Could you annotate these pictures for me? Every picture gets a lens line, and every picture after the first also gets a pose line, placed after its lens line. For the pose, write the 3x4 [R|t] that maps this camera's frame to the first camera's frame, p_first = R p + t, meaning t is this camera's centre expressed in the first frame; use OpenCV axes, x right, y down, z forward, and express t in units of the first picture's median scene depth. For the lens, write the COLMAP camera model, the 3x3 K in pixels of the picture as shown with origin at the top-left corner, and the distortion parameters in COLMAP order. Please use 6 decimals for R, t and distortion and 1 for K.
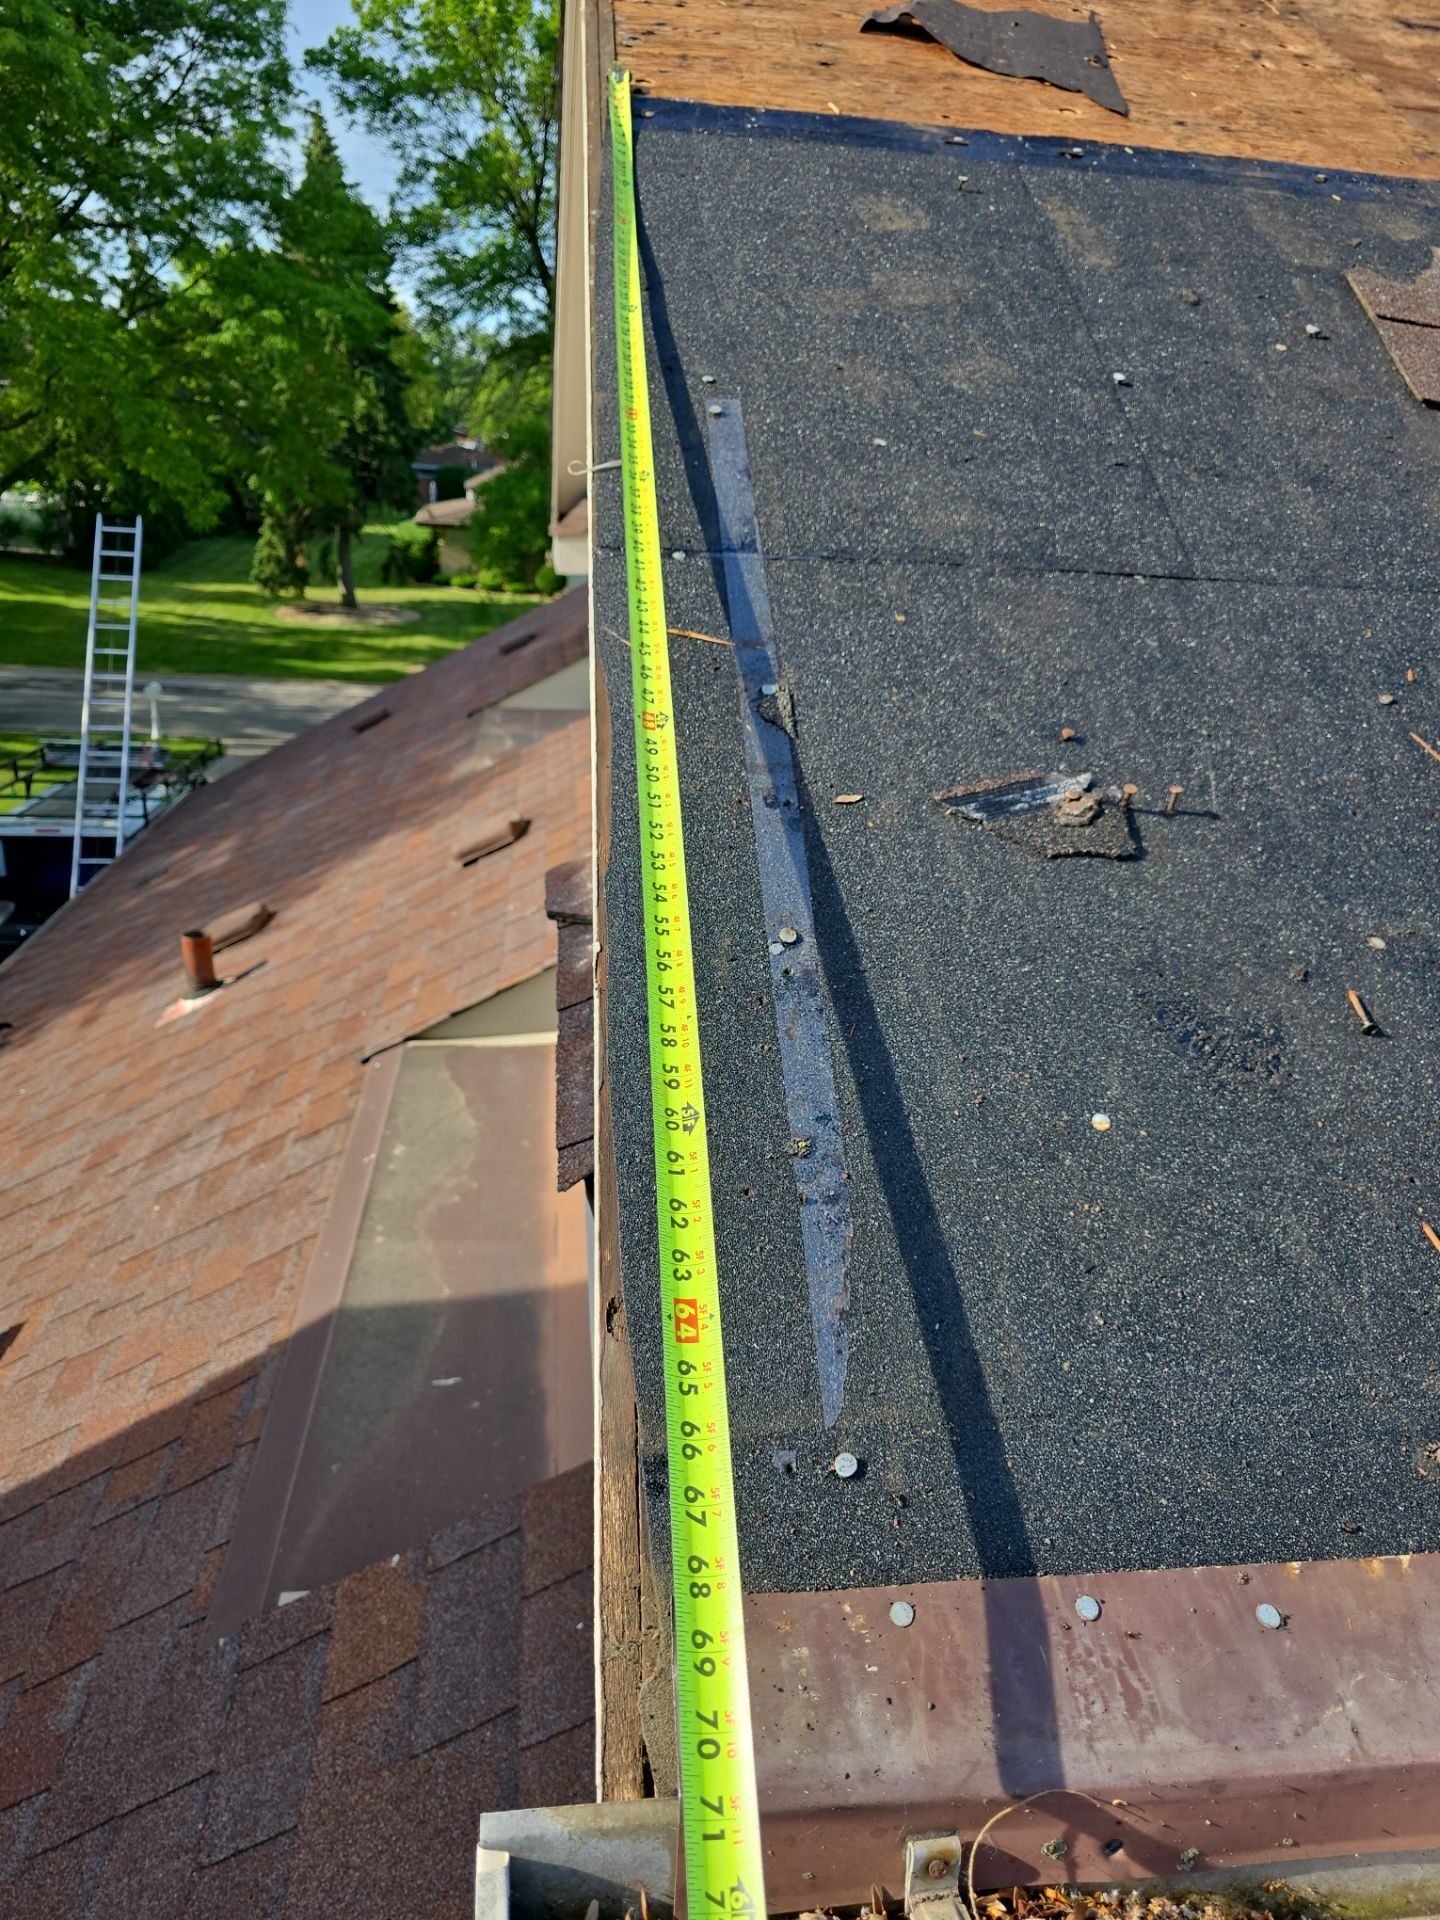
lens RADIAL K [[1337.1, 0, 720.0], [0, 1337.1, 960.0], [0, 0, 1]] dist [0.042051, -0.044067]
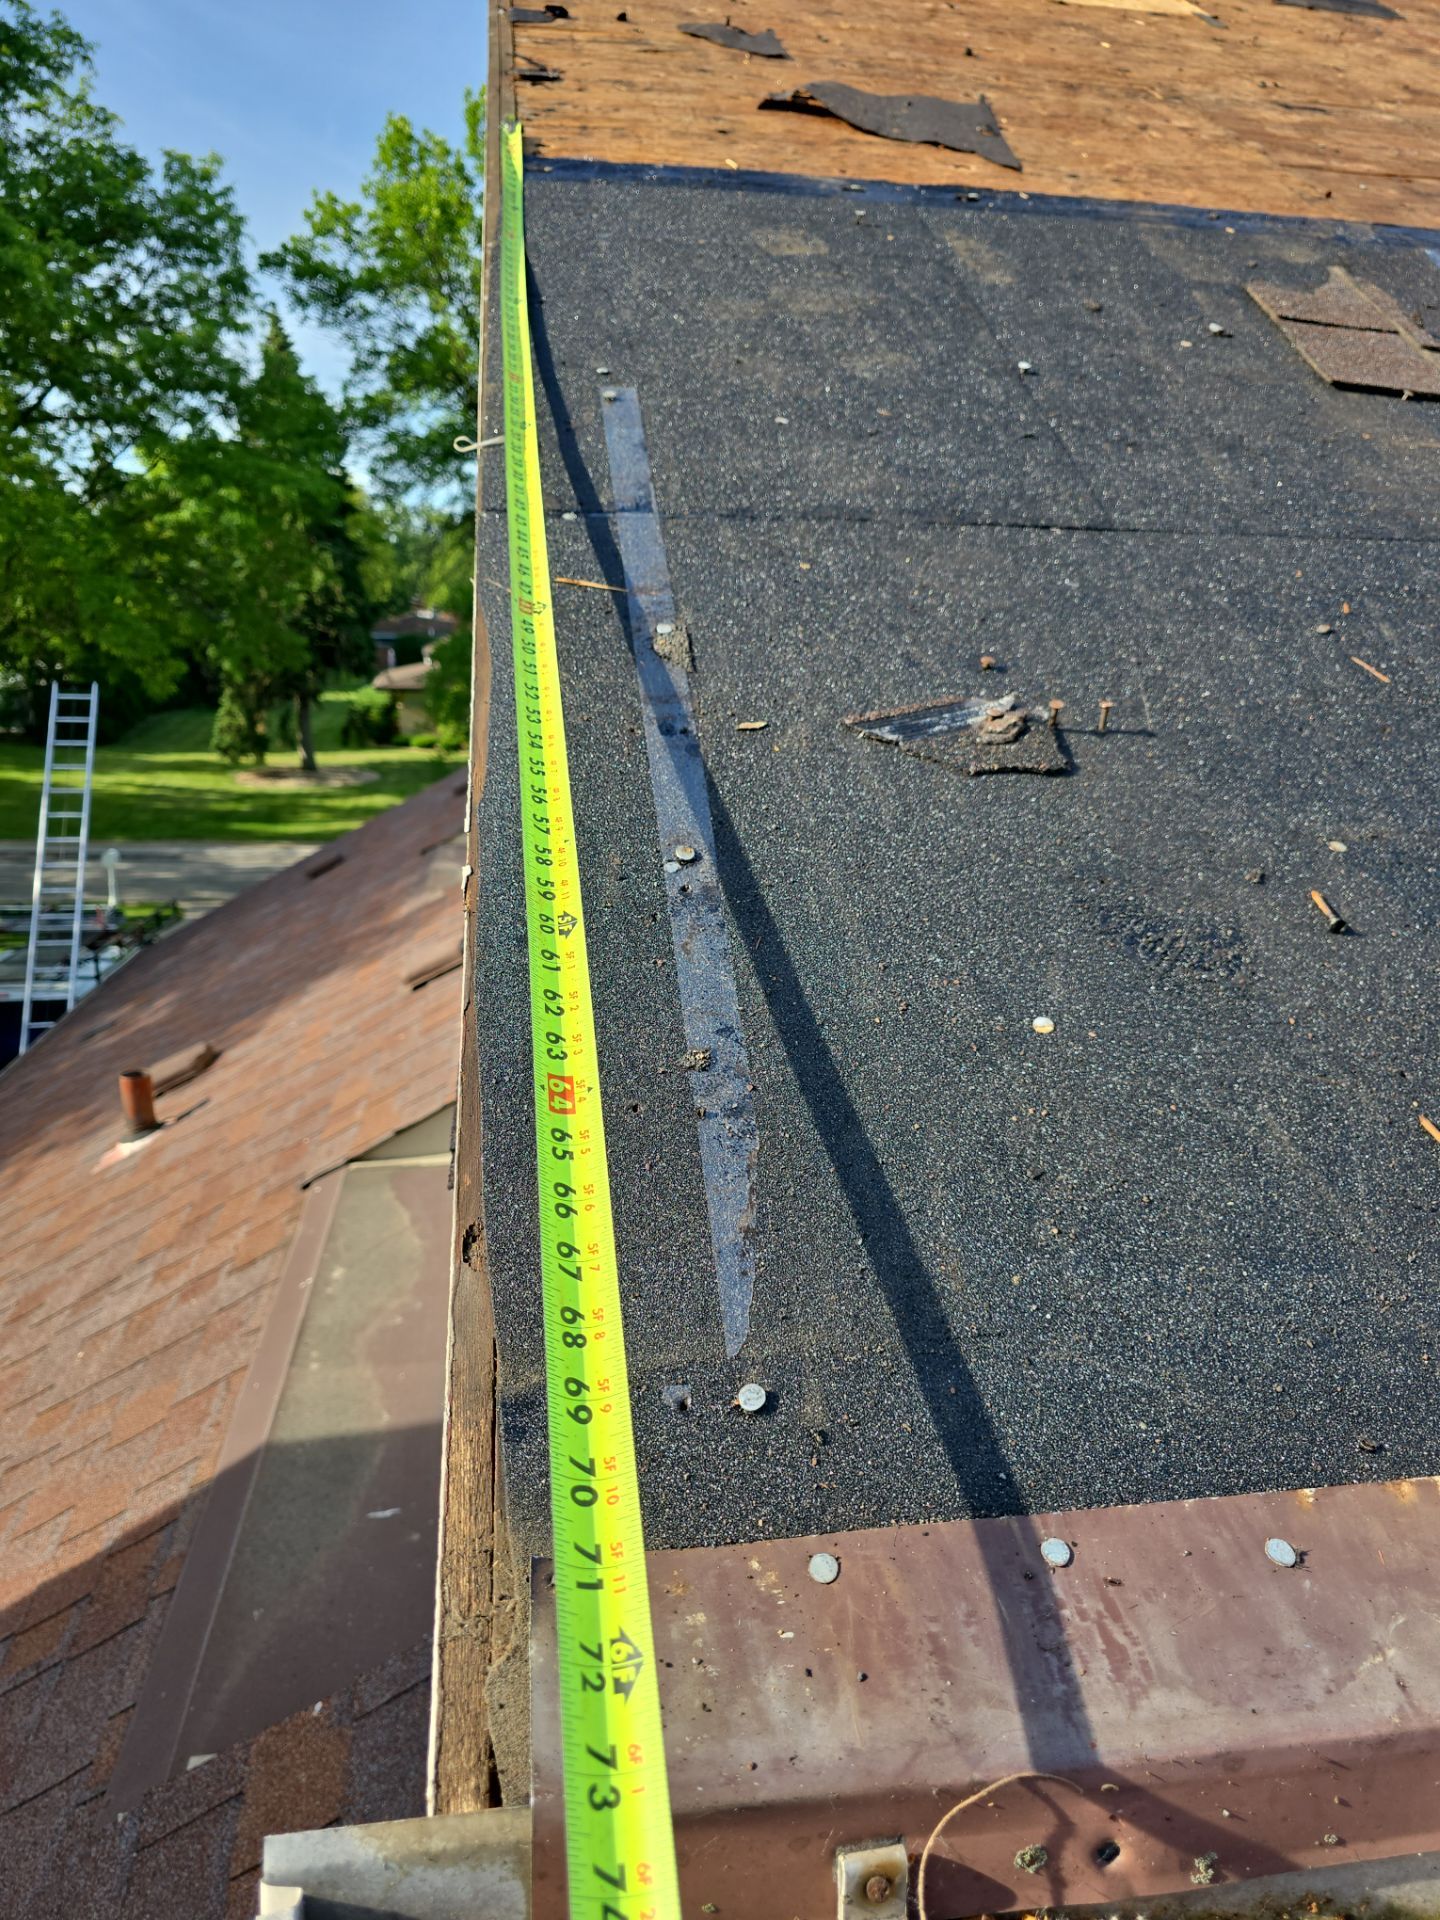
lens RADIAL K [[1337.1, 0, 720.0], [0, 1337.1, 960.0], [0, 0, 1]] dist [0.042051, -0.044067]
pose [[0.998824, -0.042948, 0.022507, 0.025116], [0.045318, 0.991943, -0.118299, 0.077707], [-0.017245, 0.119179, 0.992723, 0.059518]]
